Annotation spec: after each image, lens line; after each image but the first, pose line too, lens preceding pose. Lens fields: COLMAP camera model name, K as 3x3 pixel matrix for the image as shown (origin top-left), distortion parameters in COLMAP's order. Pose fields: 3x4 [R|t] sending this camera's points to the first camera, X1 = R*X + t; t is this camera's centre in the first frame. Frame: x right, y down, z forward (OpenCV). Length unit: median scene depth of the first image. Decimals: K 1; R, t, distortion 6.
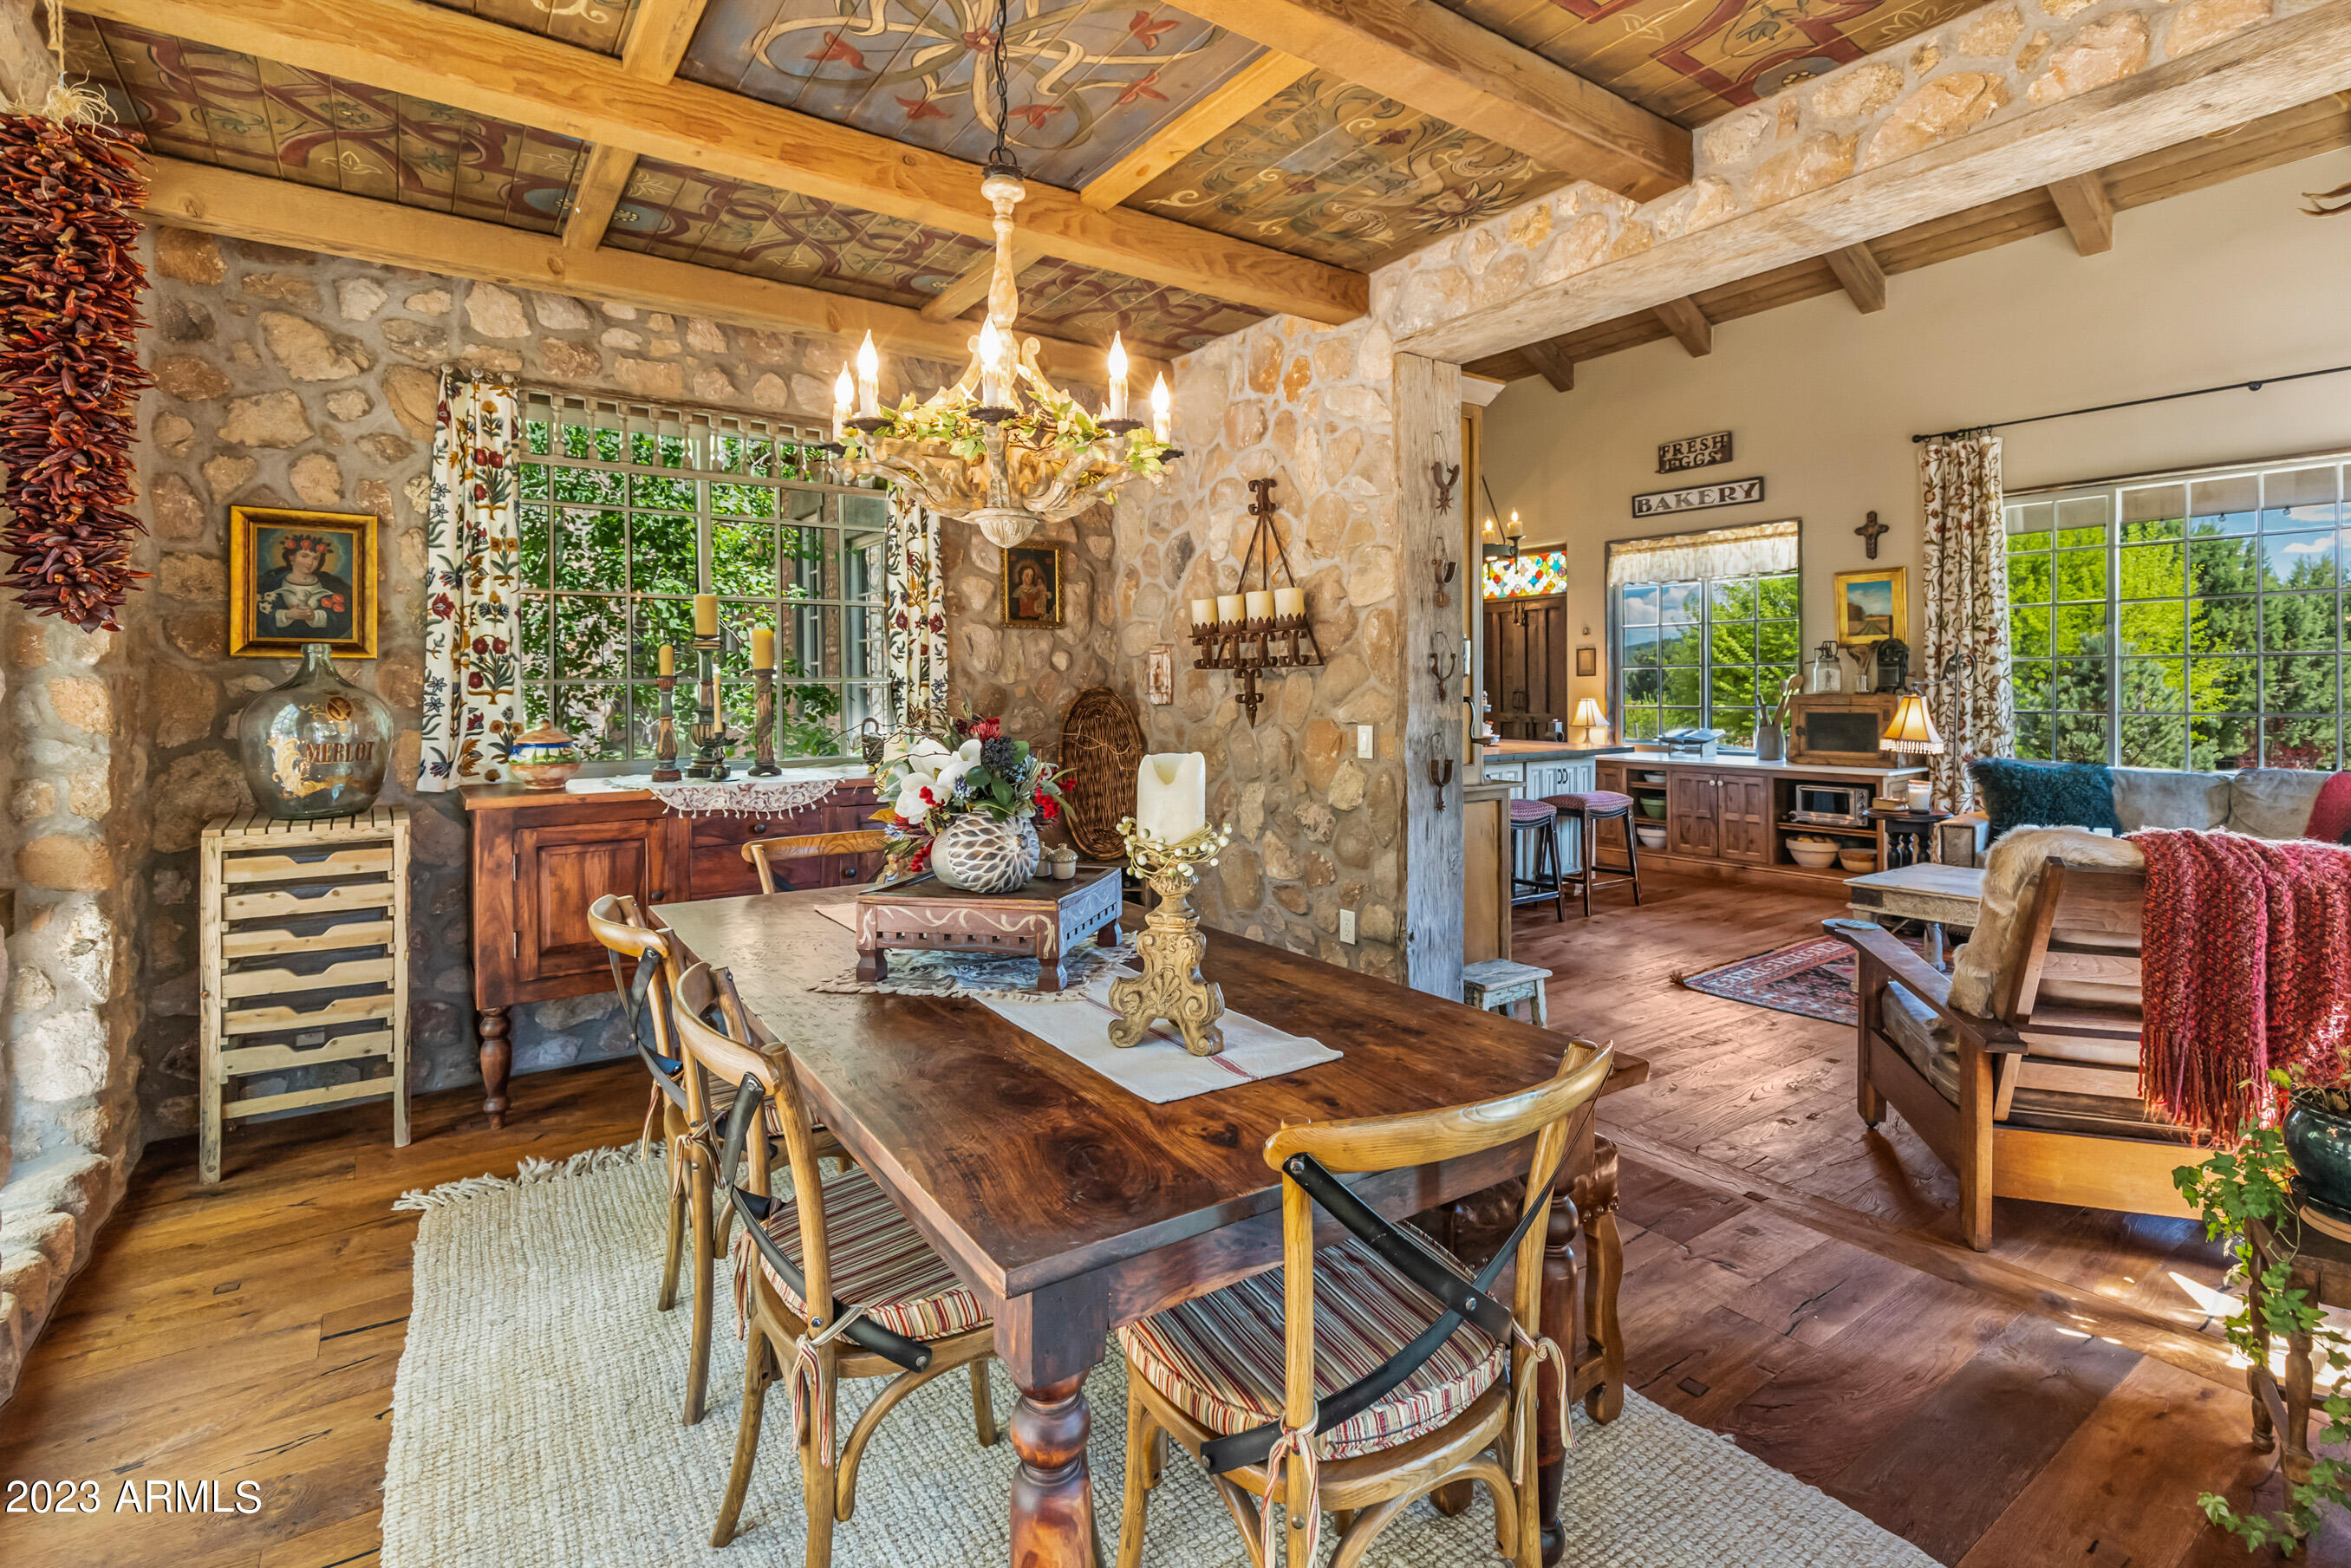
lens RADIAL K [[1100.1, 0, 1207.9], [0, 1100.1, 703.6], [0, 0, 1]] dist [0.002244, 0.000591]
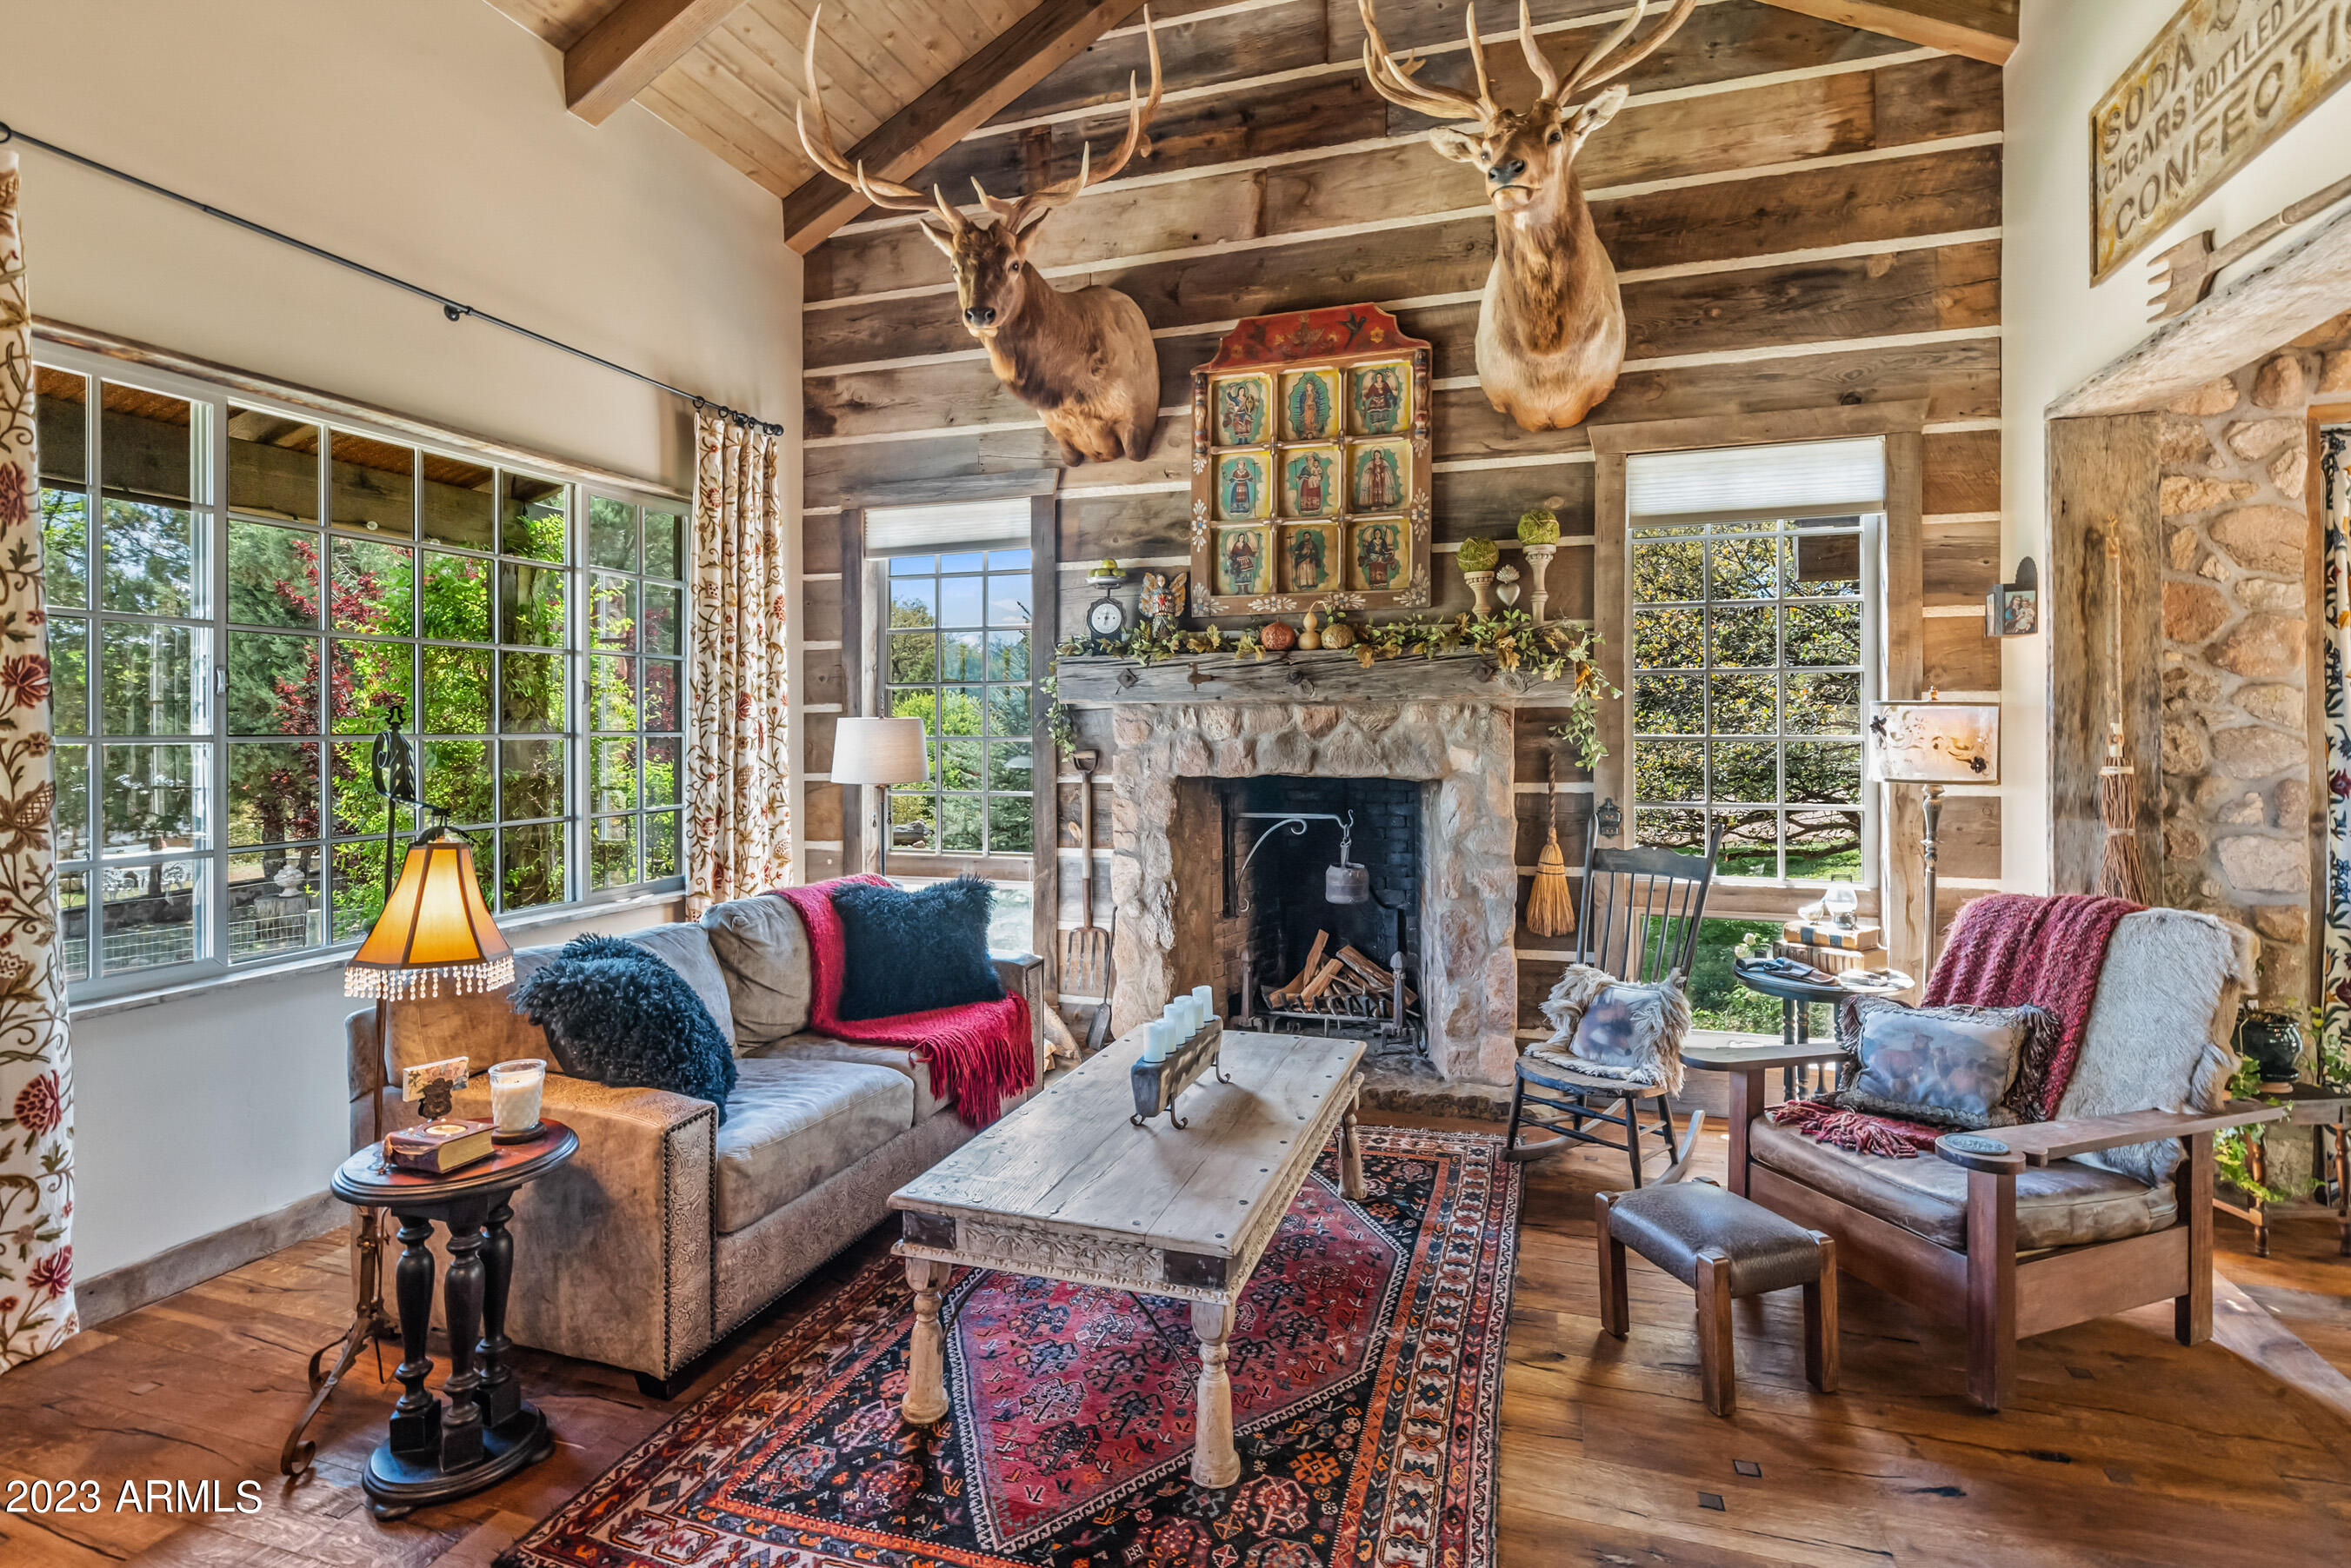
lens RADIAL K [[1116.0, 0, 1223.0], [0, 1116.0, 721.3], [0, 0, 1]] dist [0.014483, -0.000045]
pose [[-0.600089, 0.016319, 0.799767, 0.137707], [0.018166, 0.999812, -0.006770, -0.032471], [-0.799727, 0.010466, -0.600272, 0.833675]]
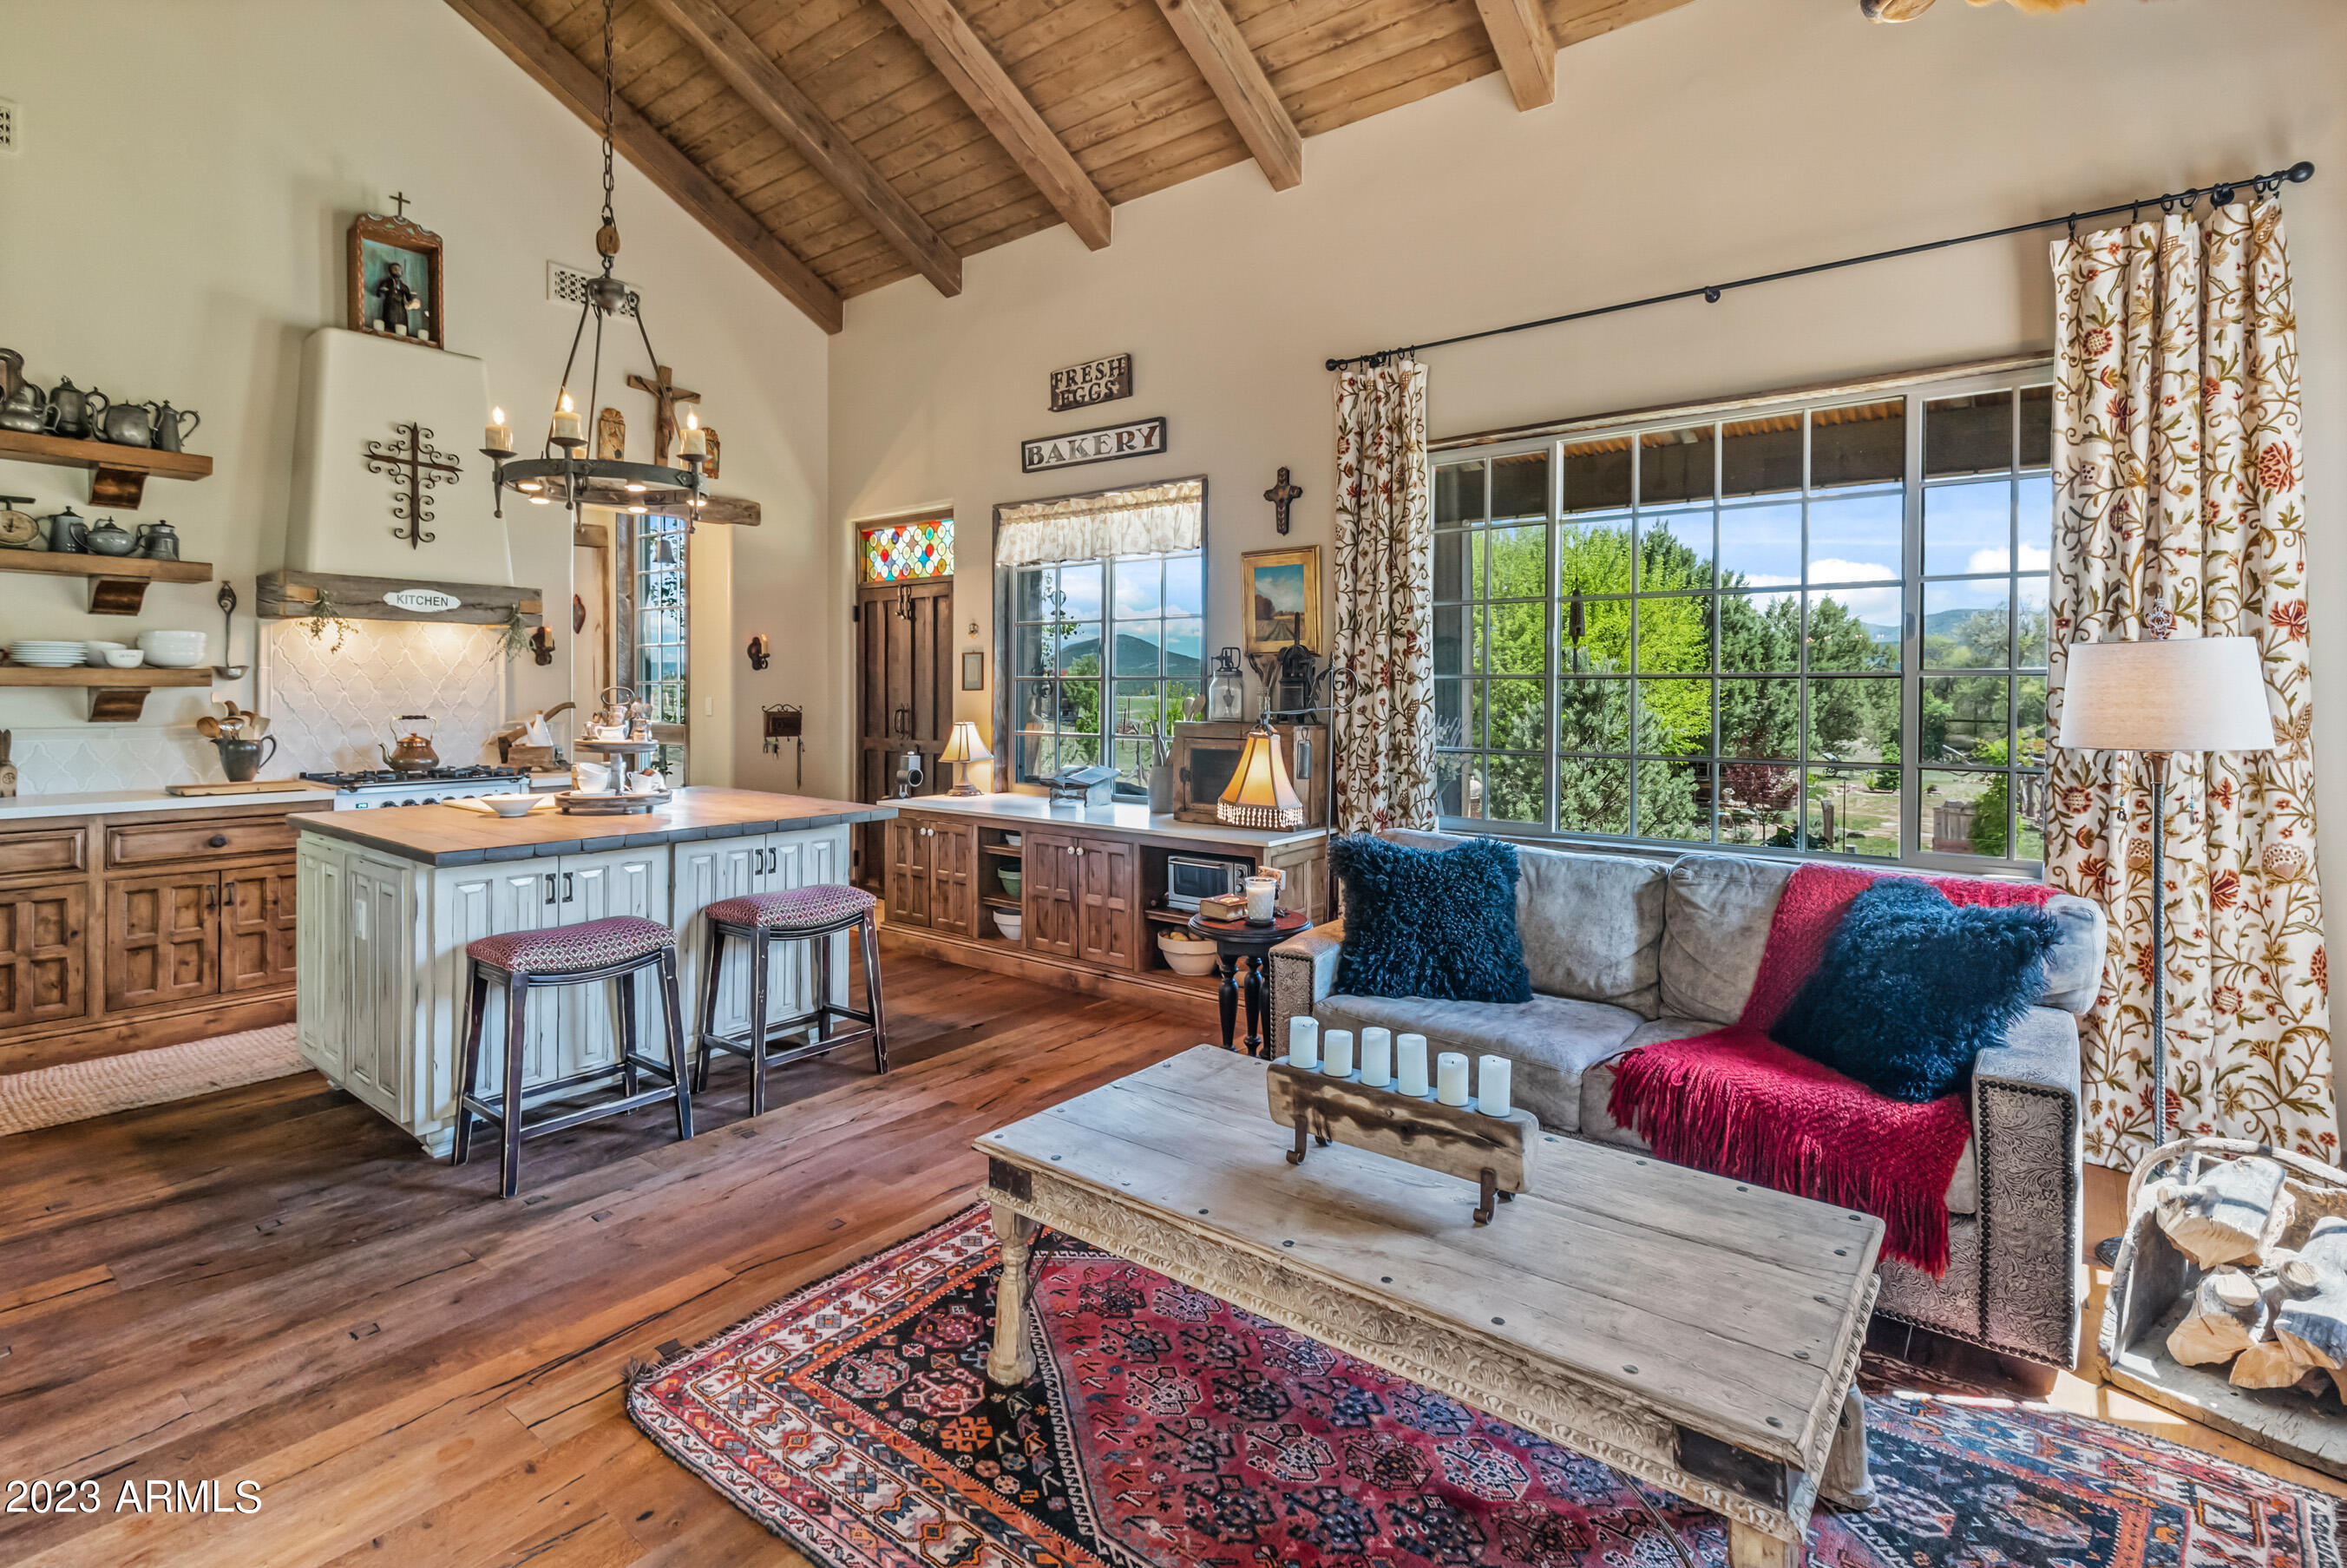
lens RADIAL K [[1091.4, 0, 1185.8], [0, 1091.4, 713.4], [0, 0, 1]] dist [0.015919, -0.005683]
pose [[0.958903, 0.005501, 0.283679, 0.346297], [-0.006756, 0.999971, 0.003447, -0.016773], [-0.283652, -0.005222, 0.958913, 0.340378]]
